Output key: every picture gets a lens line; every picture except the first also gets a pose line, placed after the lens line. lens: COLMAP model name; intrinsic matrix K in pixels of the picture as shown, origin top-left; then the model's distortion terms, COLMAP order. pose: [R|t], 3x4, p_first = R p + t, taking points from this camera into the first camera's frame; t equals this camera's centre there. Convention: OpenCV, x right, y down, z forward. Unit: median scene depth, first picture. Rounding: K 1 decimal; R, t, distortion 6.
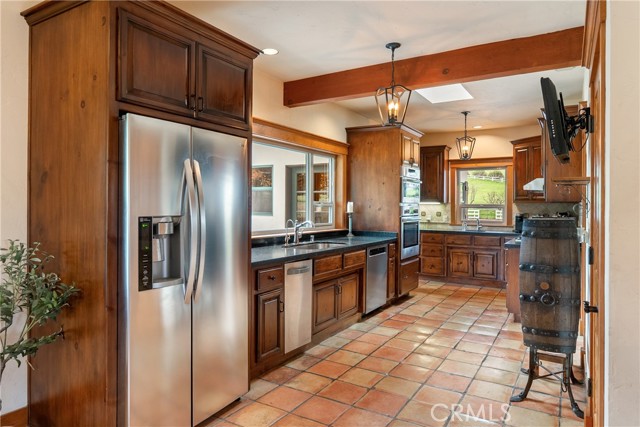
lens RADIAL K [[411.3, 0, 320.2], [0, 411.3, 204.0], [0, 0, 1]] dist [-0.000247, -0.001724]
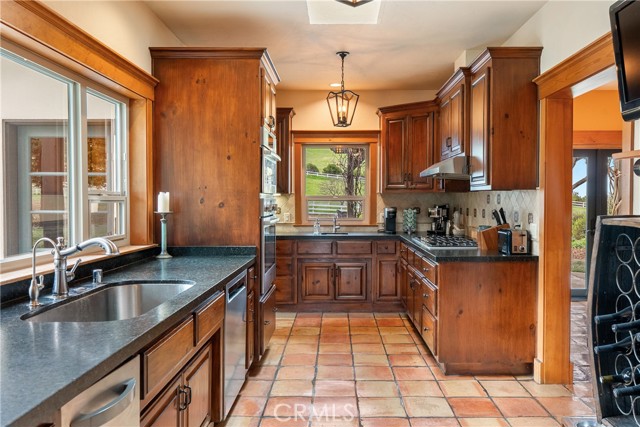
lens RADIAL K [[481.4, 0, 337.5], [0, 481.4, 207.4], [0, 0, 1]] dist [-0.009748, -0.010993]
pose [[0.853265, -0.017828, 0.521172, -0.054782], [0.007035, 0.999718, 0.022680, 0.002406], [-0.521430, -0.015686, 0.853150, 0.370272]]
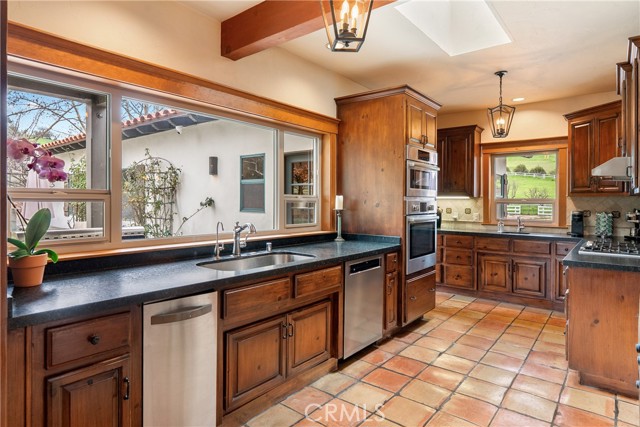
lens RADIAL K [[370.4, 0, 320.6], [0, 370.4, 199.8], [0, 0, 1]] dist [0.000623, -0.001022]
pose [[0.992087, -0.000947, -0.125547, 0.123718], [0.000895, 0.999999, -0.000474, 0.003123], [0.125548, 0.000358, 0.992088, 0.320501]]
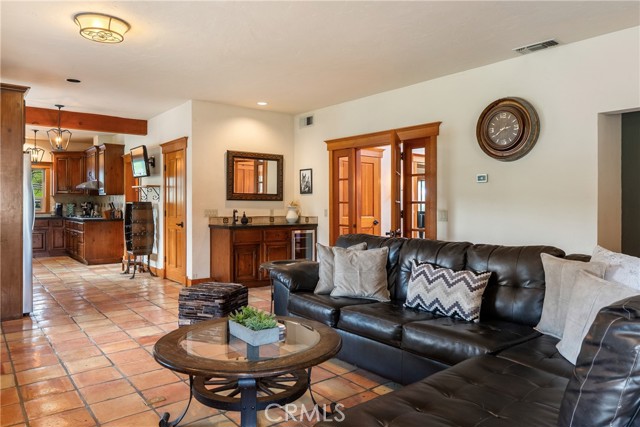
lens RADIAL K [[436.7, 0, 323.4], [0, 436.7, 208.7], [0, 0, 1]] dist [0.006792, -0.007083]
pose [[0.333285, -0.017590, 0.942662, -0.755433], [-0.002007, 0.999810, 0.019366, 0.012619], [-0.942824, -0.008347, 0.333186, -0.434757]]
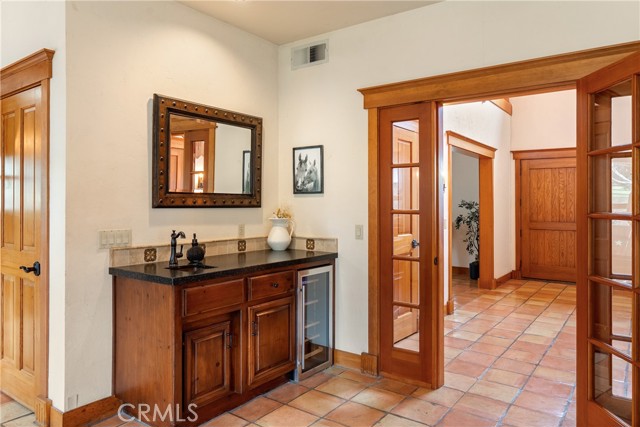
lens RADIAL K [[436.7, 0, 319.7], [0, 436.7, 200.8], [0, 0, 1]] dist [0.006792, -0.007083]
pose [[0.073222, -0.002914, 0.997311, -0.238646], [-0.003749, 0.999988, 0.003198, 0.002202], [-0.997309, -0.003973, 0.073210, -0.036574]]
